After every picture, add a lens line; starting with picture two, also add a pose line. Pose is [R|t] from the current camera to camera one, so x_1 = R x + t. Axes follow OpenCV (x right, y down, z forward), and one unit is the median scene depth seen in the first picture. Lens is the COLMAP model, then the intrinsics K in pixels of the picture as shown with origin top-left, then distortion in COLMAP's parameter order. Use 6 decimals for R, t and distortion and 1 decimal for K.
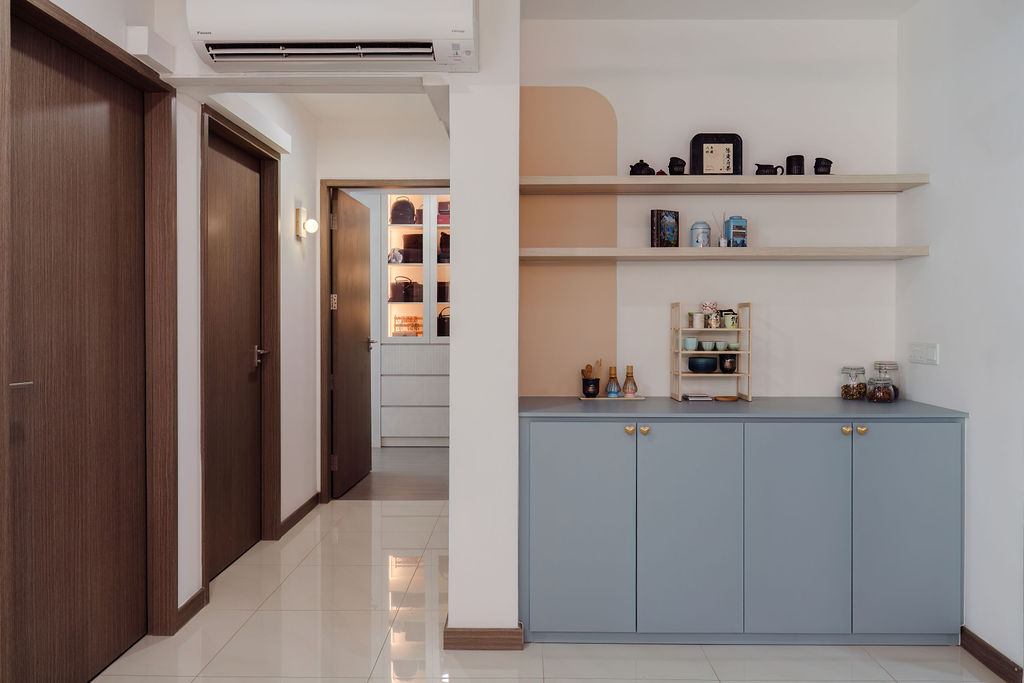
lens RADIAL K [[783.0, 0, 521.3], [0, 783.0, 325.0], [0, 0, 1]] dist [0.029258, -0.001312]
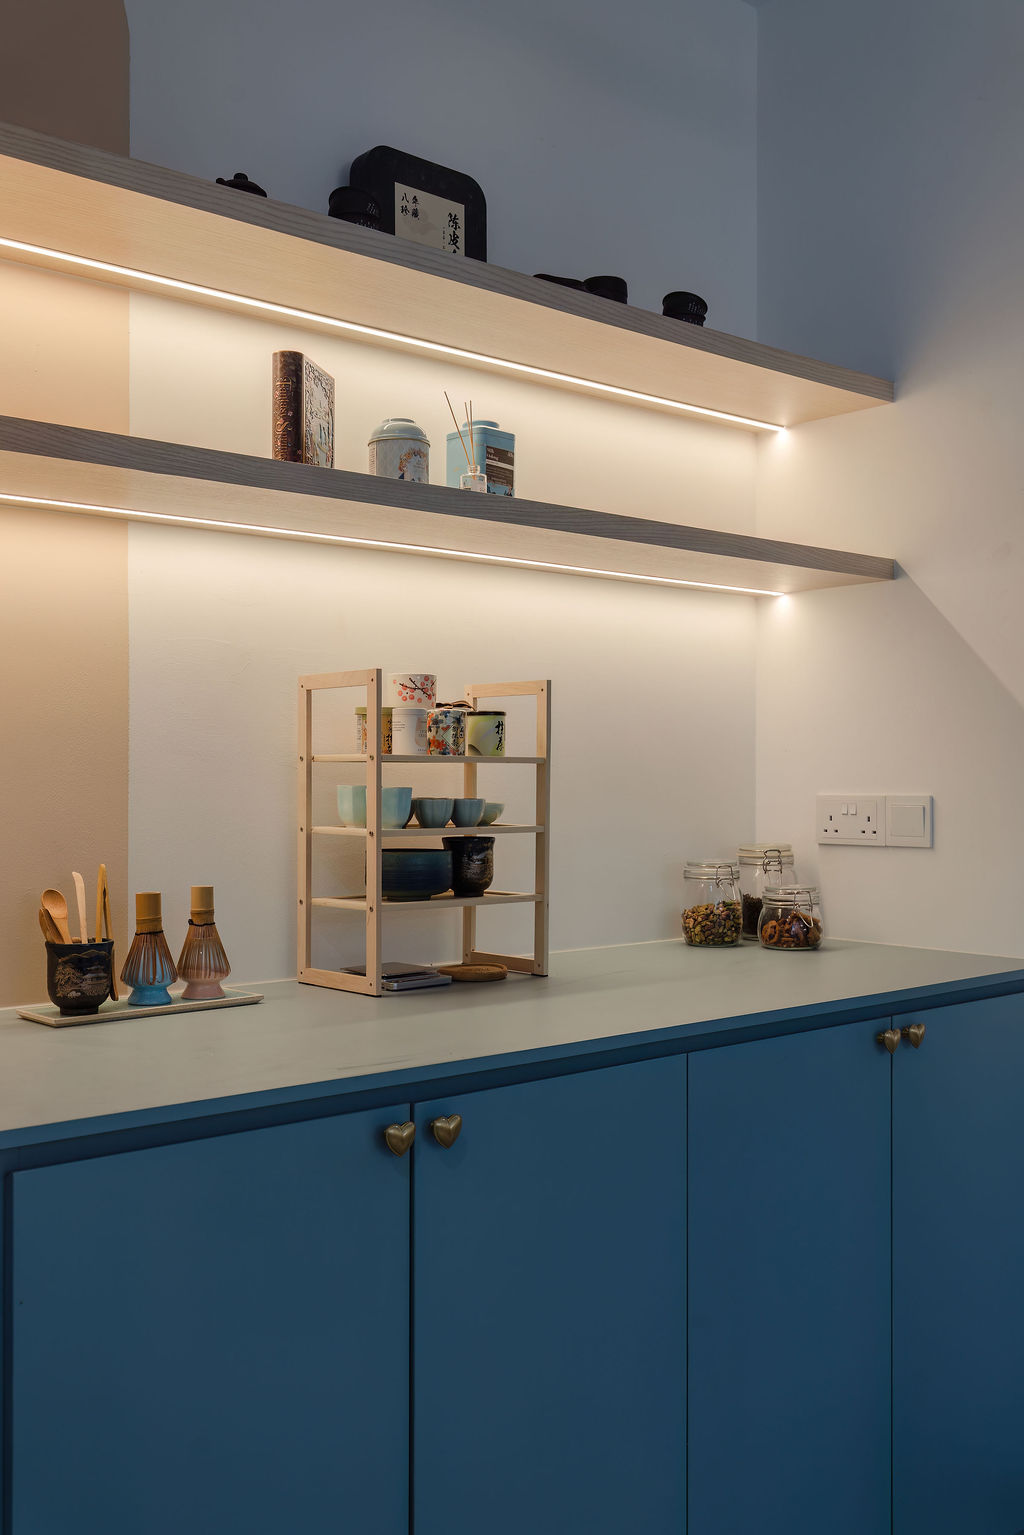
lens RADIAL K [[1503.3, 0, 512.6], [0, 1503.3, 769.7], [0, 0, 1]] dist [-0.019735, 0.000000]
pose [[0.754450, 0.003977, 0.656346, -0.134057], [0.005489, 0.999908, -0.012369, 0.017008], [-0.656335, 0.012935, 0.754359, 0.518317]]
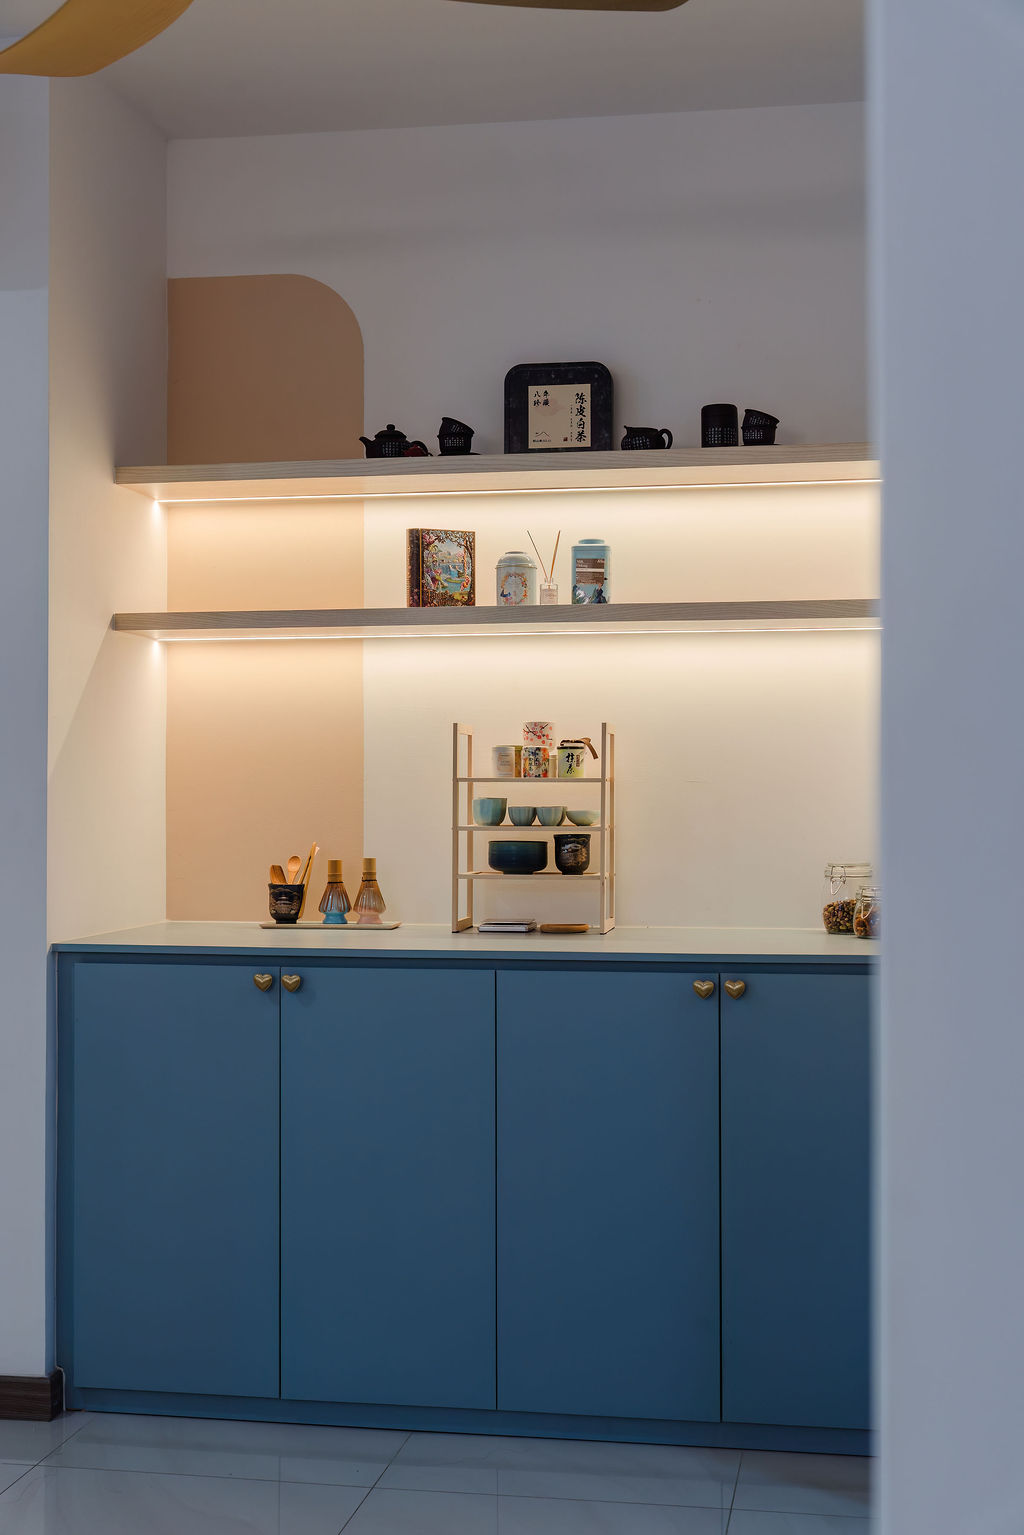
lens RADIAL K [[1975.5, 0, 510.1], [0, 1975.5, 776.9], [0, 0, 1]] dist [0.061889, 0.000000]
pose [[0.983367, -0.001896, -0.181621, 0.442192], [-0.000502, 0.999913, -0.013159, 0.018687], [0.181630, 0.013031, 0.983281, -0.165103]]
